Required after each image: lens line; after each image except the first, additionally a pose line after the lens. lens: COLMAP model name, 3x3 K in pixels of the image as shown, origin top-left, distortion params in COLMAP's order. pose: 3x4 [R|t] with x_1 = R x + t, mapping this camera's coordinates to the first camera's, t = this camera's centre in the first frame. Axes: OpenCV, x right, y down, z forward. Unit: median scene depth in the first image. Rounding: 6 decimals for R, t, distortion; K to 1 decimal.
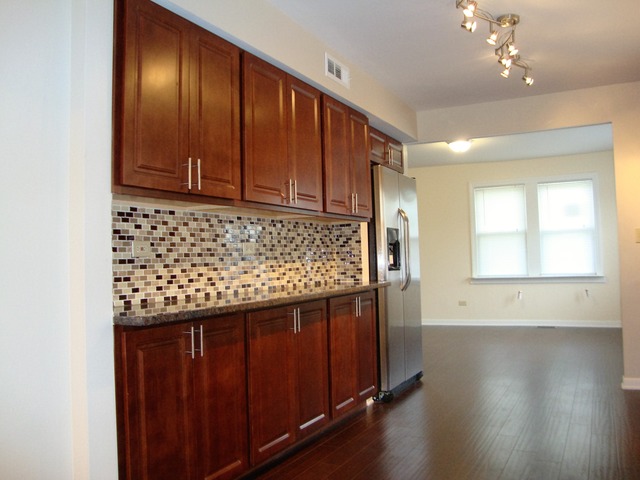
lens RADIAL K [[578.5, 0, 320.0], [0, 578.5, 240.0], [0, 0, 1]] dist [-0.194477, 0.190435]
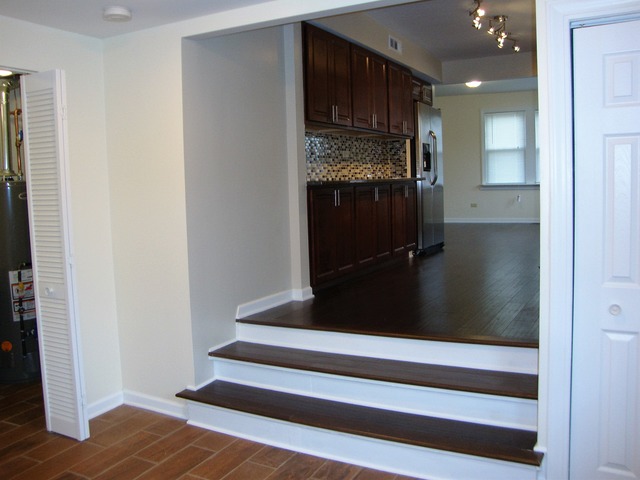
lens RADIAL K [[578.5, 0, 320.0], [0, 578.5, 240.0], [0, 0, 1]] dist [-0.194477, 0.190435]
pose [[0.999647, -0.002028, -0.026496, -0.135776], [0.005626, 0.990635, 0.136424, 0.029077], [0.025971, -0.136525, 0.990296, -0.635418]]
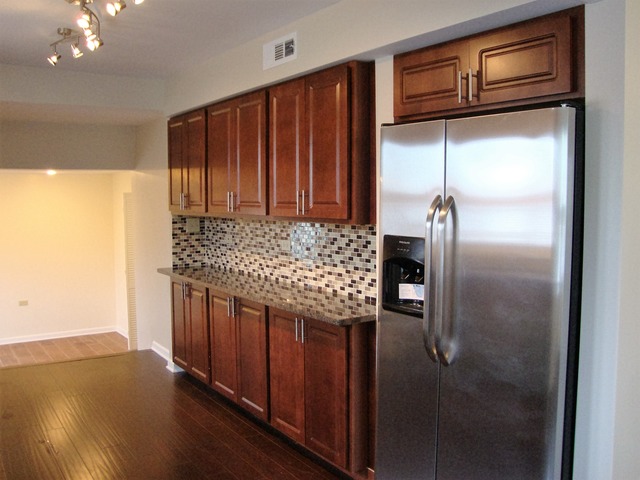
lens RADIAL K [[578.5, 0, 320.0], [0, 578.5, 240.0], [0, 0, 1]] dist [-0.194477, 0.190435]
pose [[-0.462085, 0.083420, -0.882904, 0.755755], [0.035645, 0.996509, 0.075498, -0.070681], [0.886119, 0.003416, -0.463445, 1.396841]]
